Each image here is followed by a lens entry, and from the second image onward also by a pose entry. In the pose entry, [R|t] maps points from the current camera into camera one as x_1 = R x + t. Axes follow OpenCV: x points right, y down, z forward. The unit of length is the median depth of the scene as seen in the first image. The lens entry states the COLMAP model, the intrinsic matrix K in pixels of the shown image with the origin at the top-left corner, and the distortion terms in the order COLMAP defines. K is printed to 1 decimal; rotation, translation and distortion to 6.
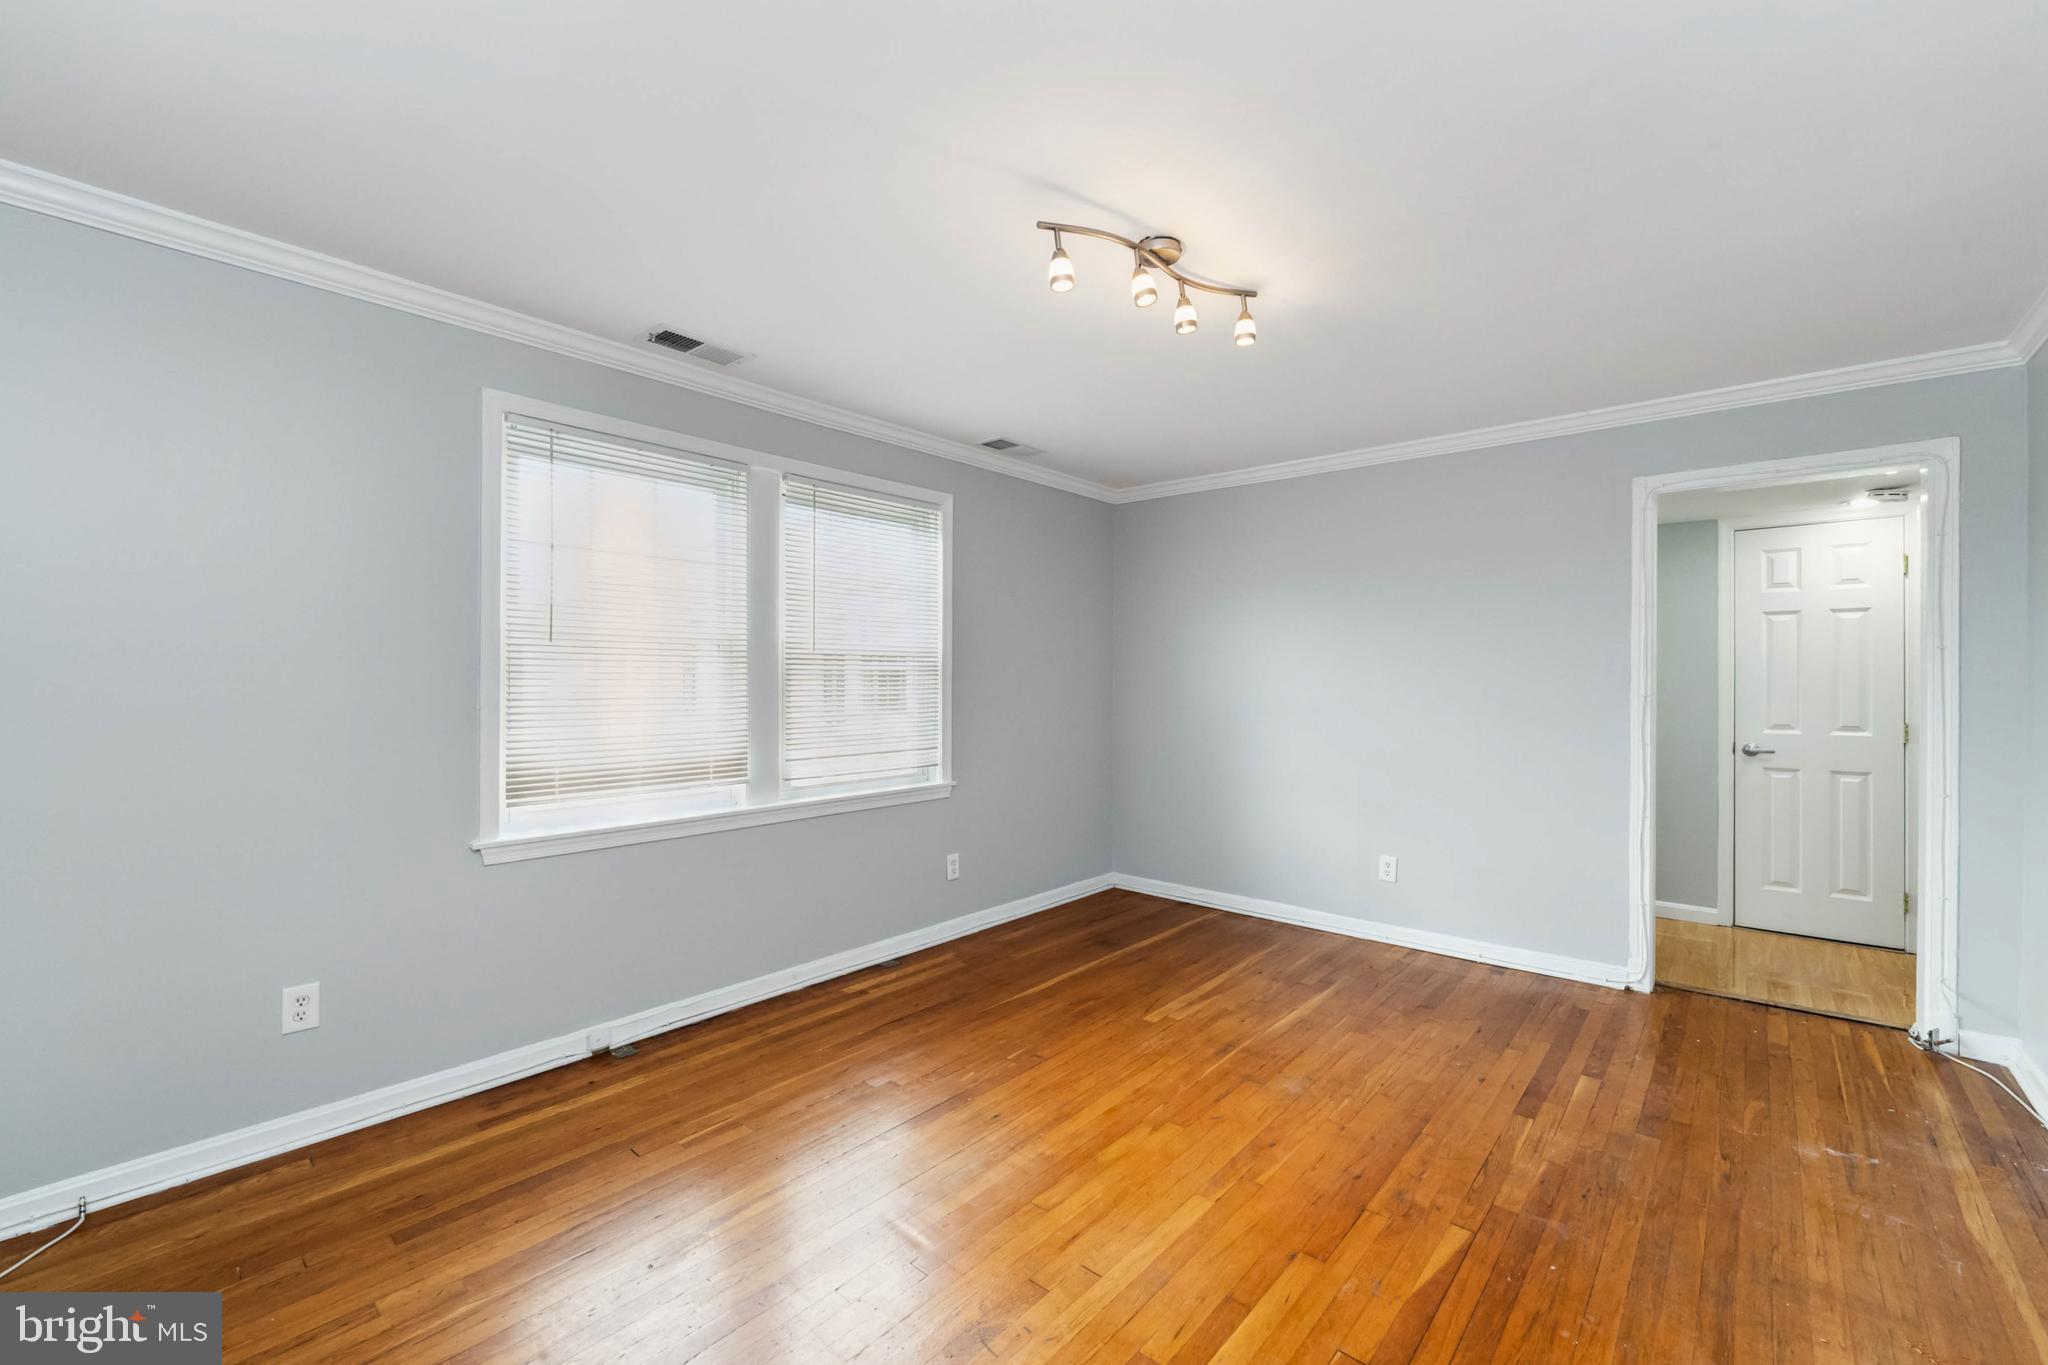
lens RADIAL K [[834.1, 0, 1019.8], [0, 834.1, 681.2], [0, 0, 1]] dist [0.000416, -0.000121]
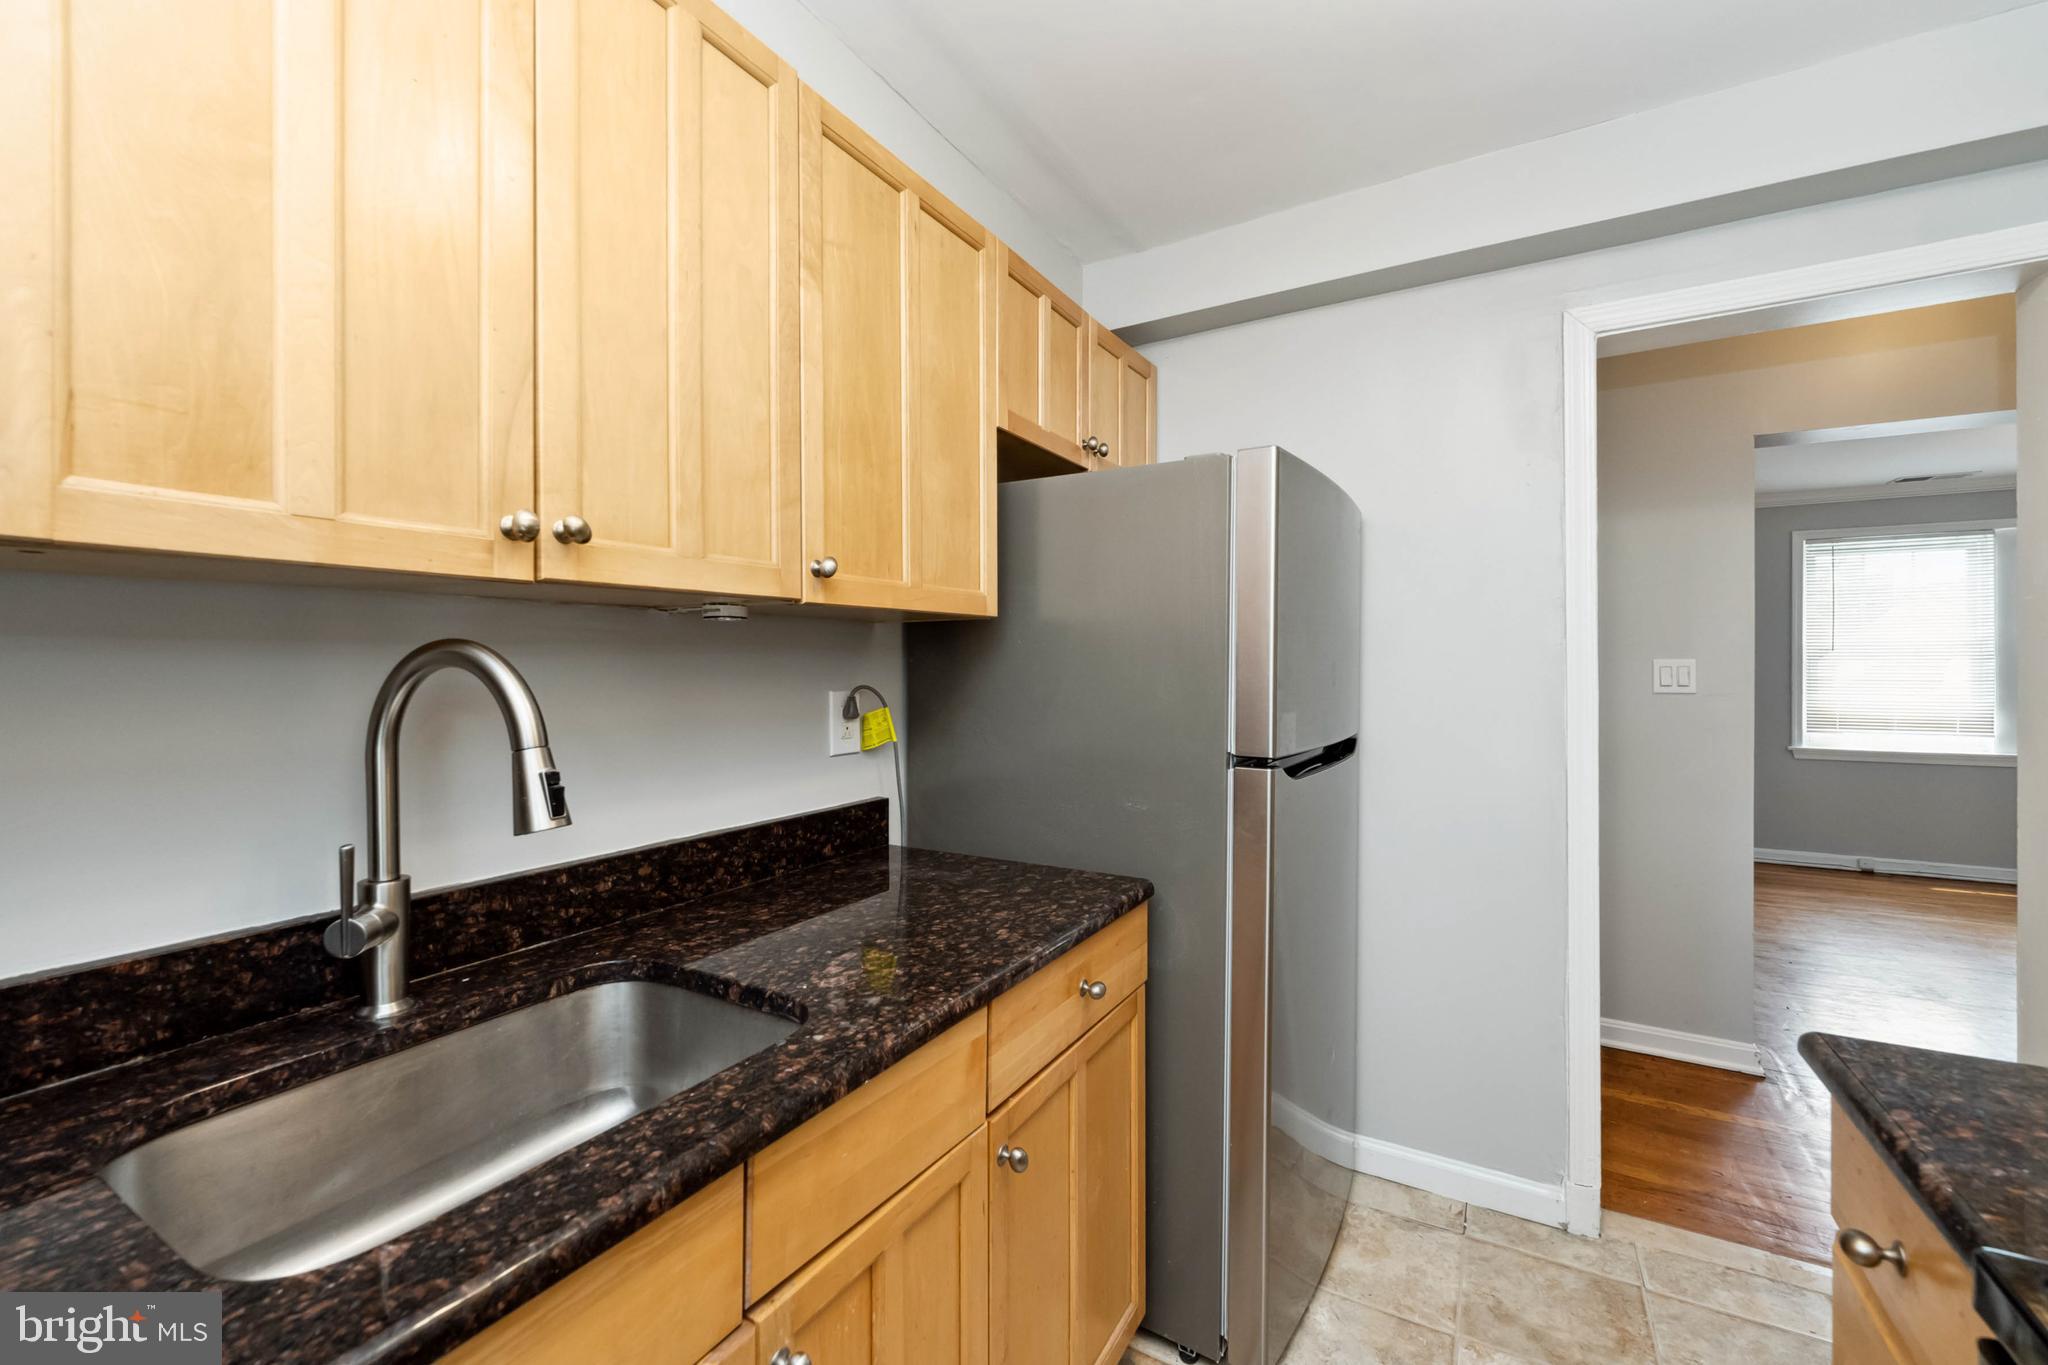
lens RADIAL K [[854.5, 0, 1019.7], [0, 854.5, 666.6], [0, 0, 1]] dist [0.001134, -0.000263]
pose [[0.202719, -0.003756, -0.979230, 0.878267], [0.000395, 0.999993, -0.003754, -0.002457], [0.979237, 0.000374, 0.202719, -1.102875]]
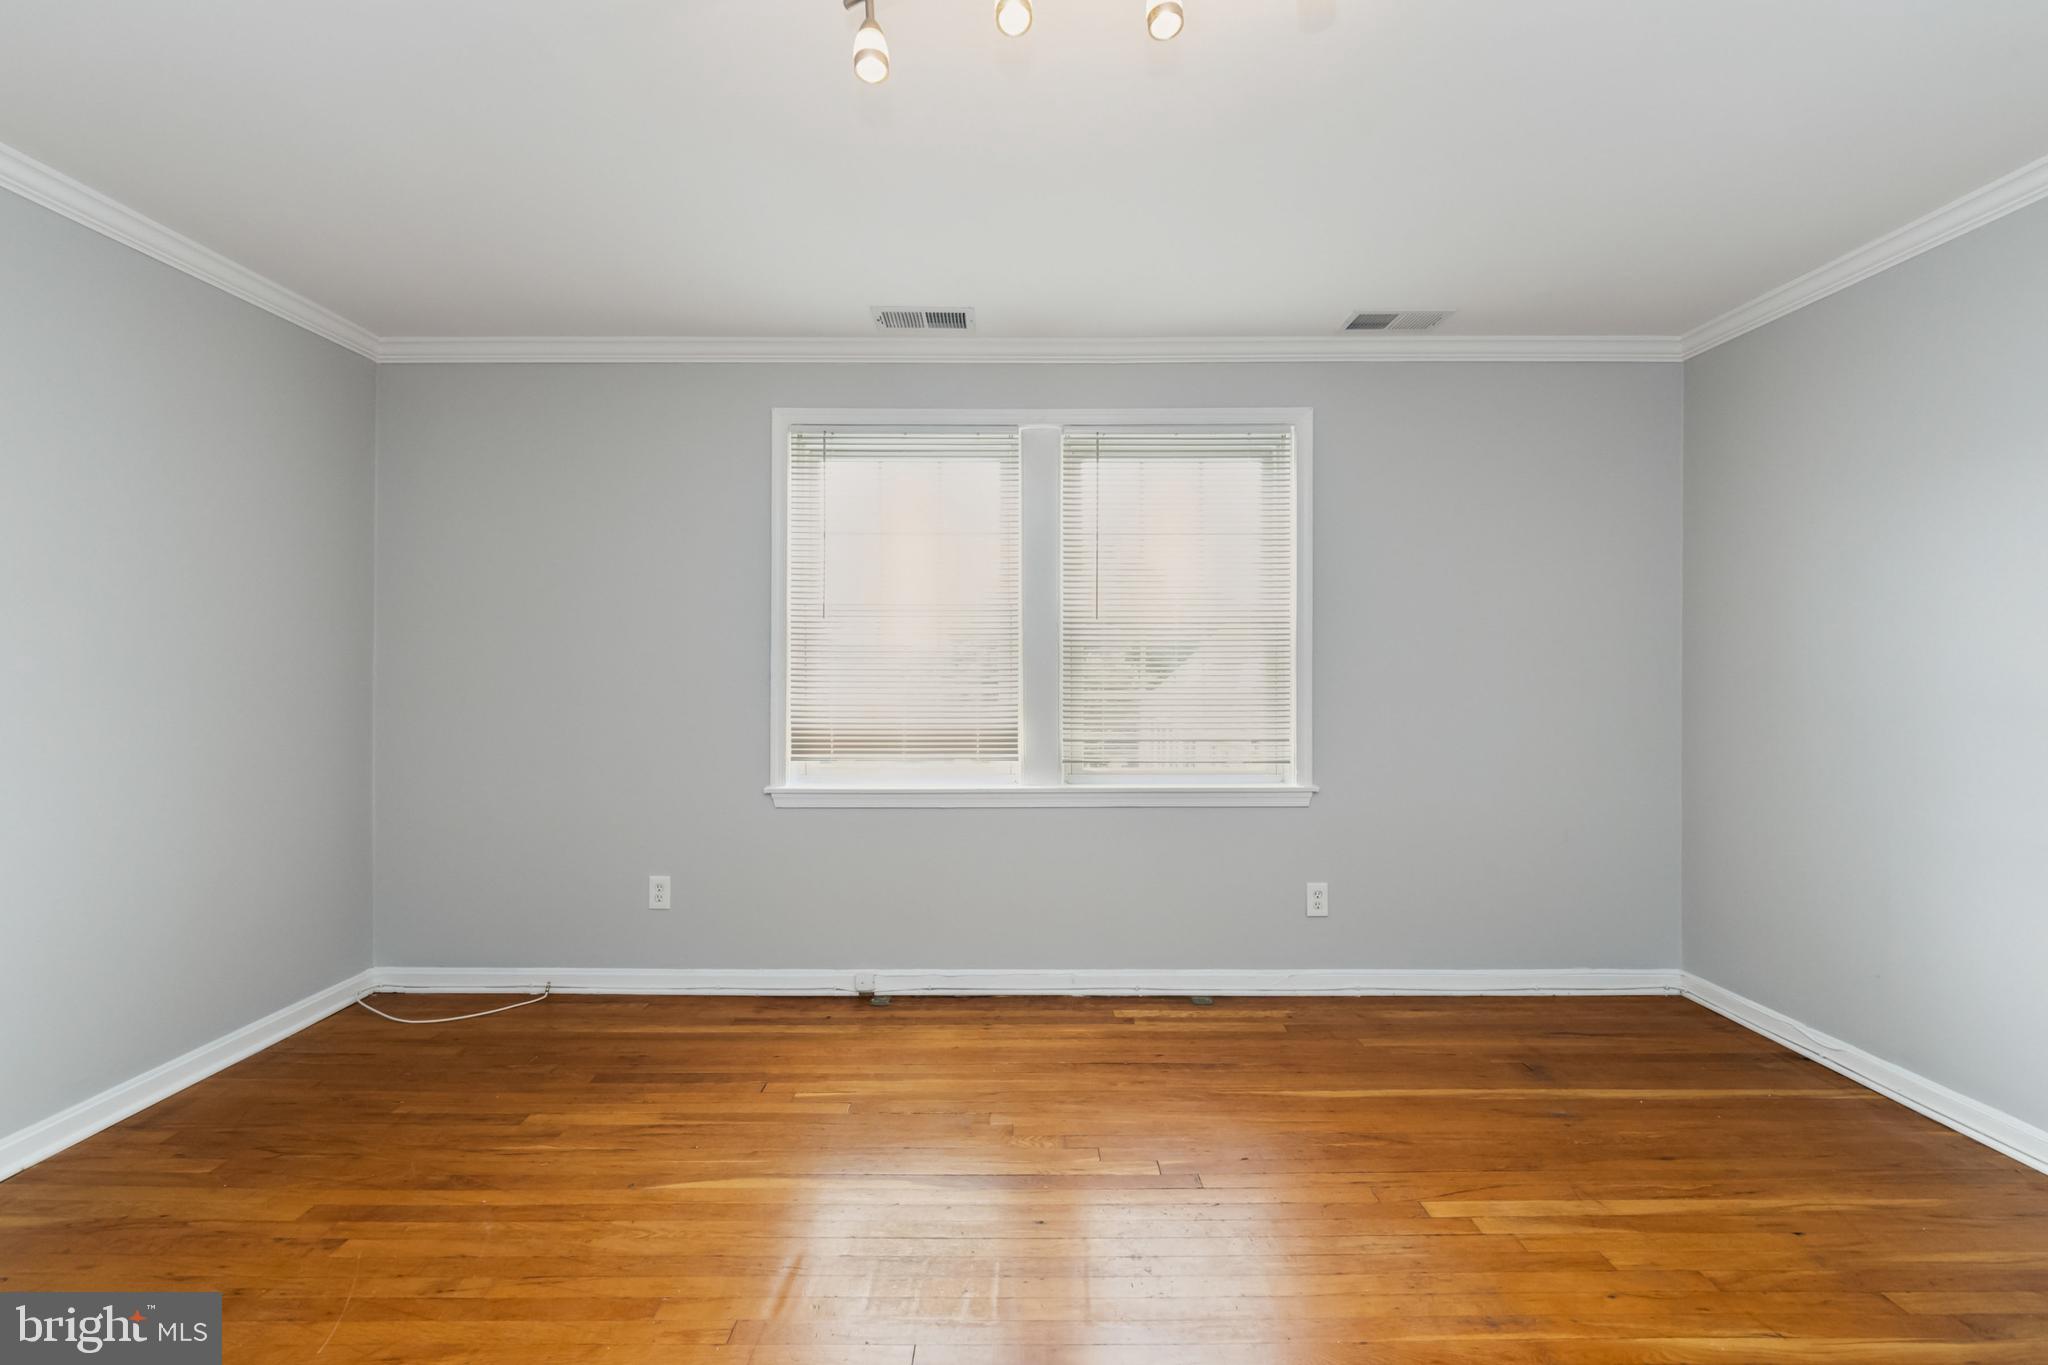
lens RADIAL K [[854.5, 0, 1019.7], [0, 854.5, 666.6], [0, 0, 1]] dist [0.001134, -0.000263]
pose [[0.662923, -0.002744, -0.748683, 0.416626], [-0.000035, 0.999993, -0.003696, 0.019127], [0.748688, 0.002476, 0.662918, 0.368840]]
